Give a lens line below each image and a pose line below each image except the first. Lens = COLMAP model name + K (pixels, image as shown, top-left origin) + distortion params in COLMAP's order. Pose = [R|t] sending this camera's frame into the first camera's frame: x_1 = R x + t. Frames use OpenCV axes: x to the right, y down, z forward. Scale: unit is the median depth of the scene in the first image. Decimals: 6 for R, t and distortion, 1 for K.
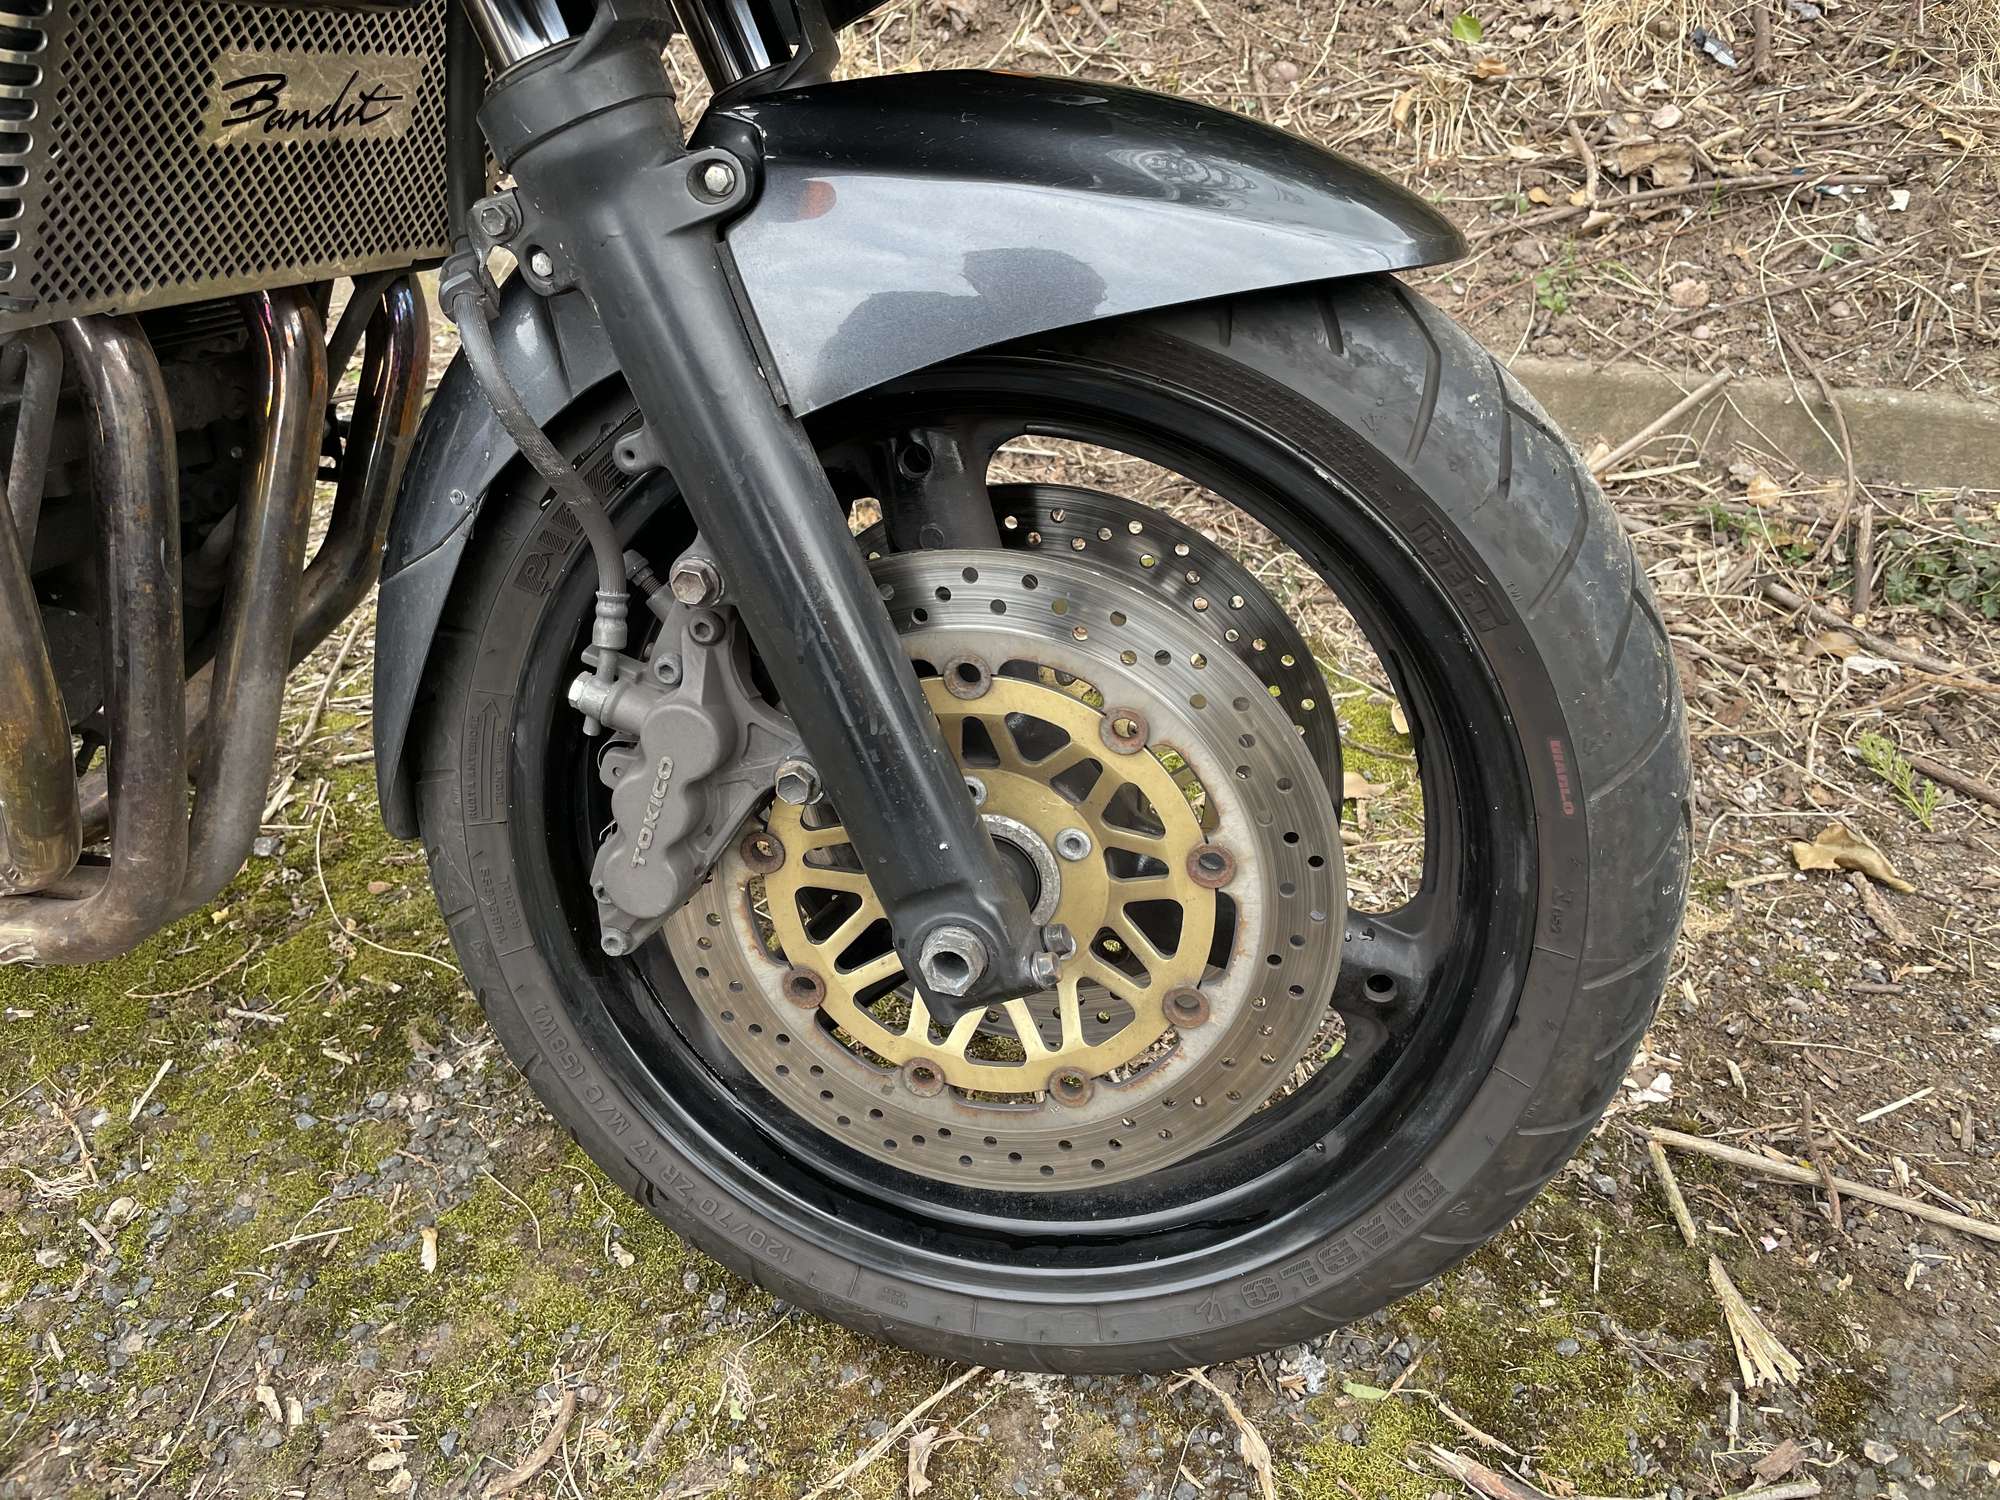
lens RADIAL K [[1525.7, 0, 997.7], [0, 1525.7, 722.9], [0, 0, 1]] dist [0.076133, -0.107529]
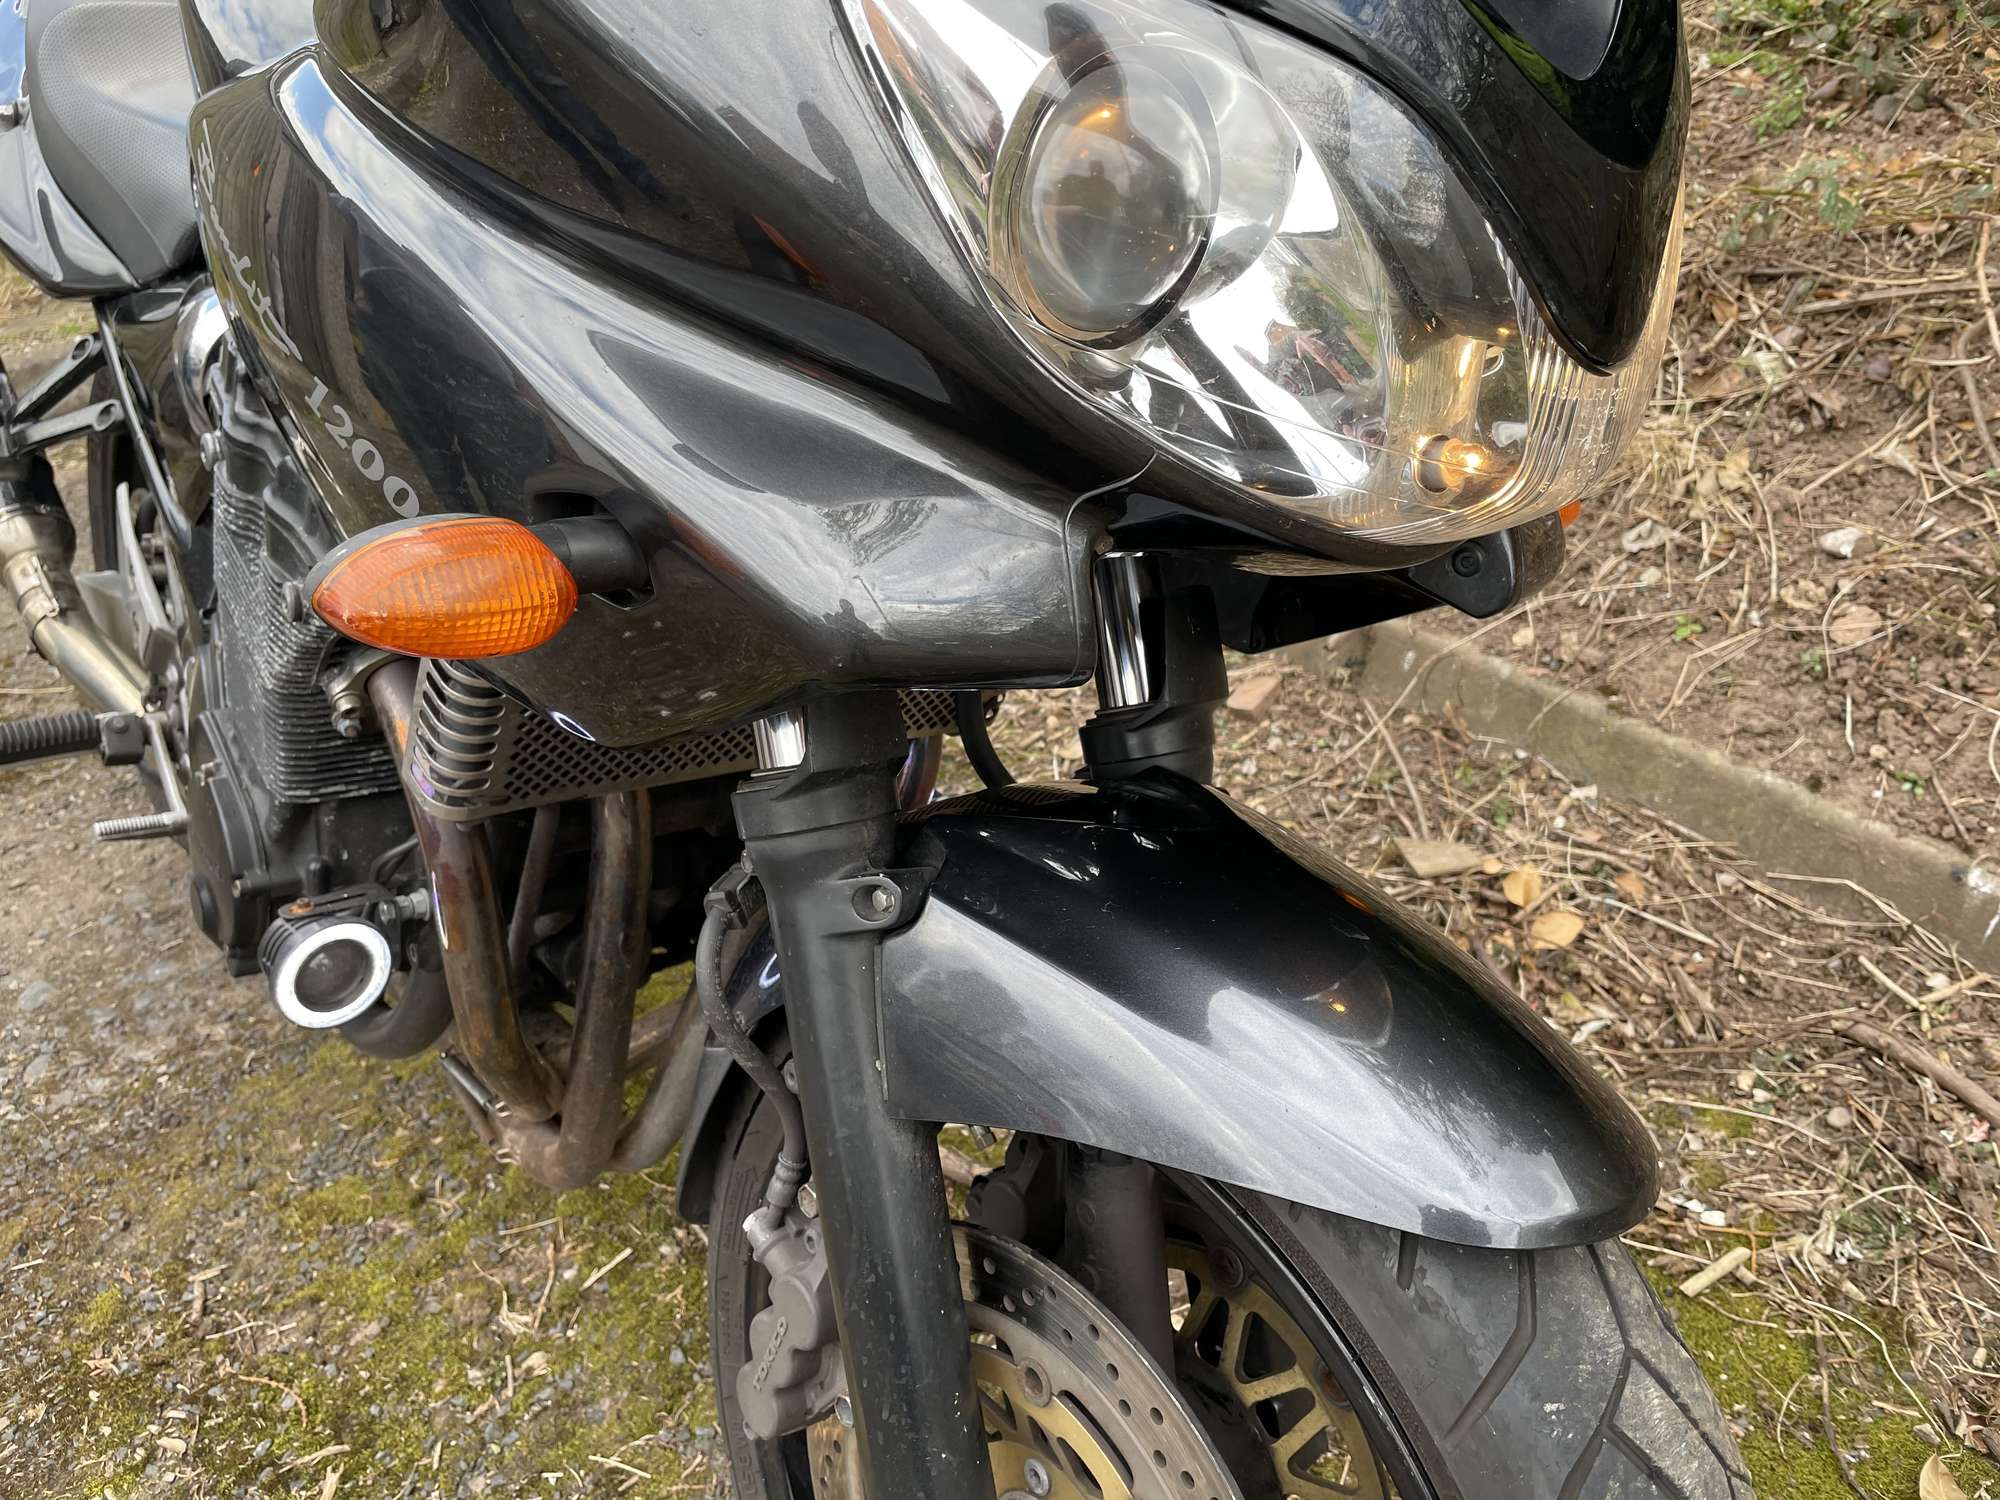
lens RADIAL K [[1525.7, 0, 999.7], [0, 1525.7, 742.1], [0, 0, 1]] dist [0.076133, -0.107529]
pose [[0.801252, 0.273018, -0.532407, 0.232296], [-0.312325, 0.949823, 0.017031, -0.264664], [0.510342, 0.152637, 0.846317, 0.045119]]
